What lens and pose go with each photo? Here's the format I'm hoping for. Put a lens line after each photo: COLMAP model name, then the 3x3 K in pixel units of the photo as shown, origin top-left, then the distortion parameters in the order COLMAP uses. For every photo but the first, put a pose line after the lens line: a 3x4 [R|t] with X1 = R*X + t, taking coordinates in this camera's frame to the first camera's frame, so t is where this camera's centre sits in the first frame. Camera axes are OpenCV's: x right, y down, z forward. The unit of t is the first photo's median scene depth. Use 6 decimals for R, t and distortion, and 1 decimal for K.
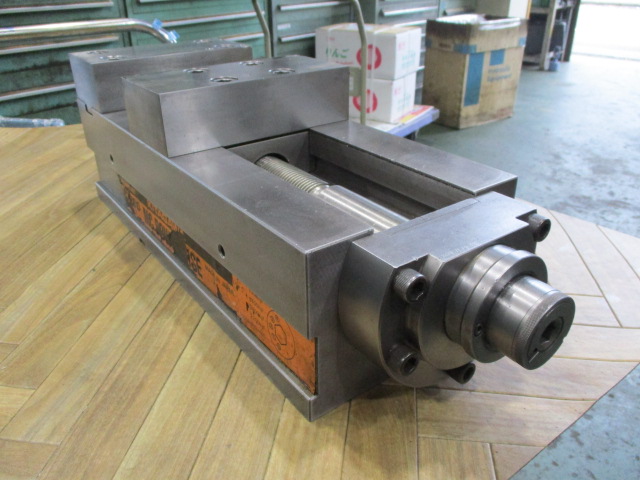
lens RADIAL K [[535.0, 0, 320.3], [0, 535.0, 220.0], [0, 0, 1]] dist [-0.014109, -0.012440]
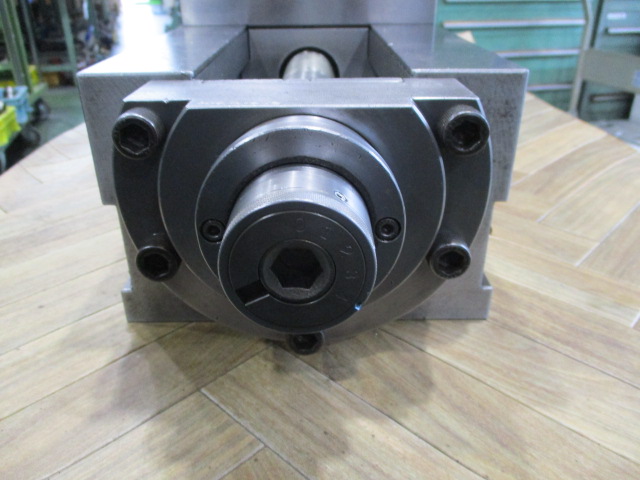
lens RADIAL K [[535.0, 0, 320.3], [0, 535.0, 220.0], [0, 0, 1]] dist [-0.014109, -0.012440]
pose [[0.810425, 0.254728, -0.527565, 0.084661], [-0.256943, 0.963839, 0.070672, 0.014433], [0.526490, 0.078279, 0.846570, 0.066023]]
